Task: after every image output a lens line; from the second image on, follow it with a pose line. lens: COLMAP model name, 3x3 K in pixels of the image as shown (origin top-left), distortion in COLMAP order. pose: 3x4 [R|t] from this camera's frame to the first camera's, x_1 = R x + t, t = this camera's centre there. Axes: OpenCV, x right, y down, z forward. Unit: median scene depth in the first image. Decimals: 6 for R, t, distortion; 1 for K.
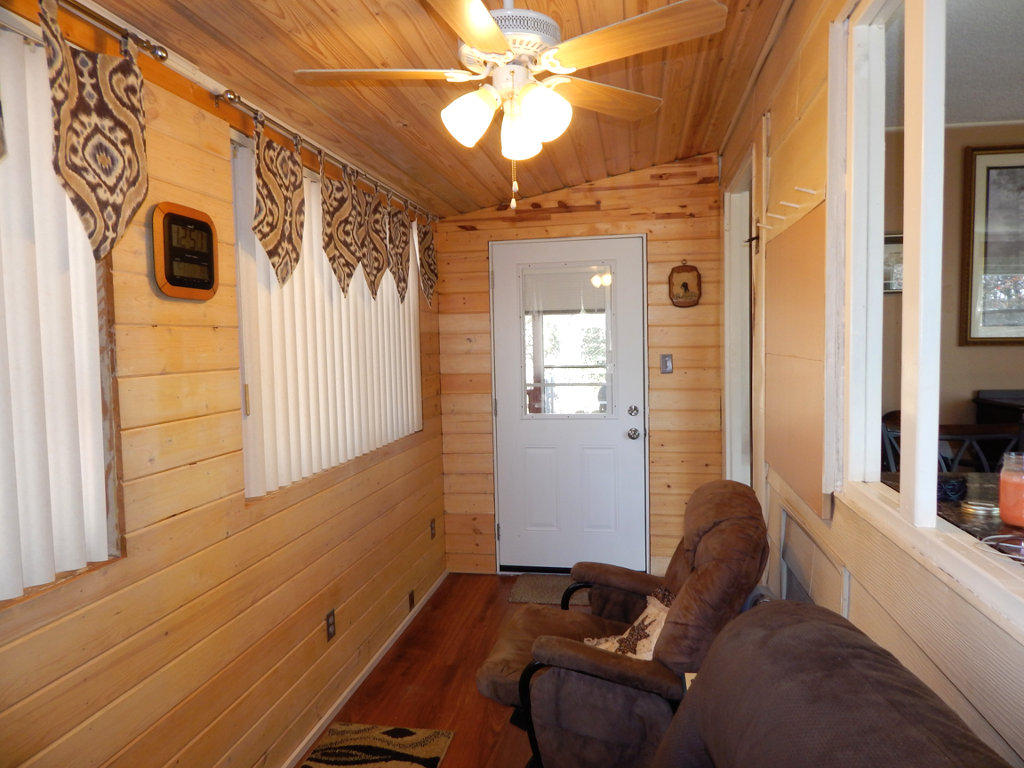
lens RADIAL K [[665.9, 0, 512.0], [0, 665.9, 384.0], [0, 0, 1]] dist [-0.009981, -0.002918]
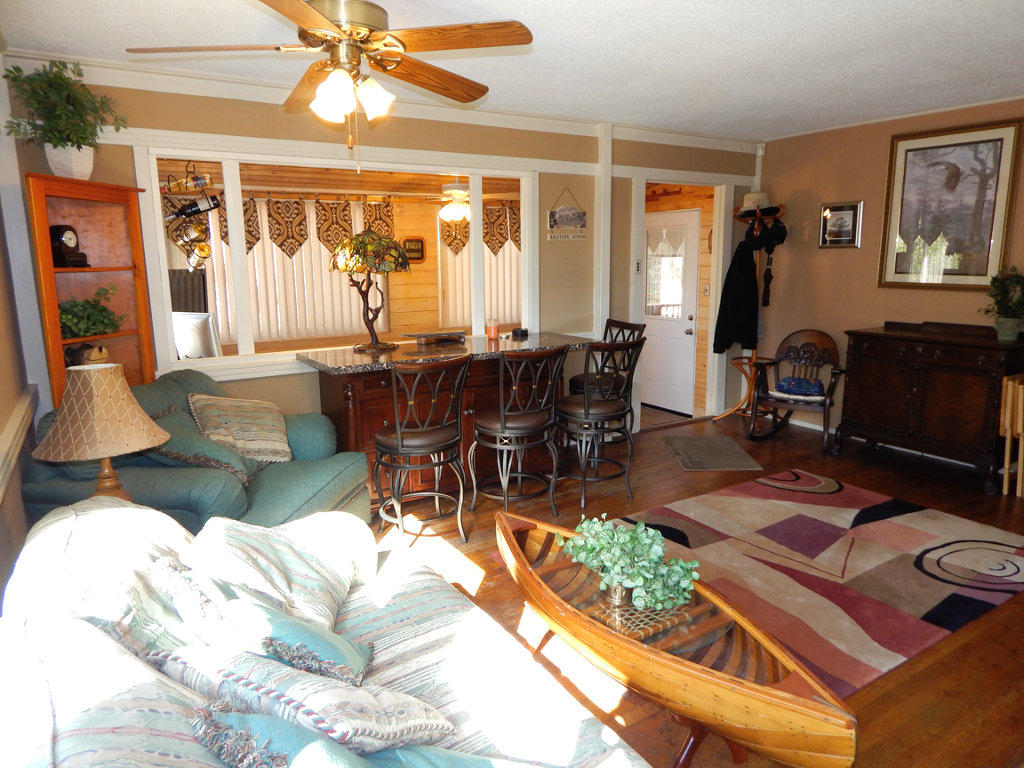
lens RADIAL K [[665.9, 0, 512.0], [0, 665.9, 384.0], [0, 0, 1]] dist [-0.009981, -0.002918]
pose [[0.673037, 0.150580, -0.724118, 1.212955], [-0.049599, 0.986041, 0.158947, -0.041947], [0.737944, -0.071061, 0.671111, -0.485108]]
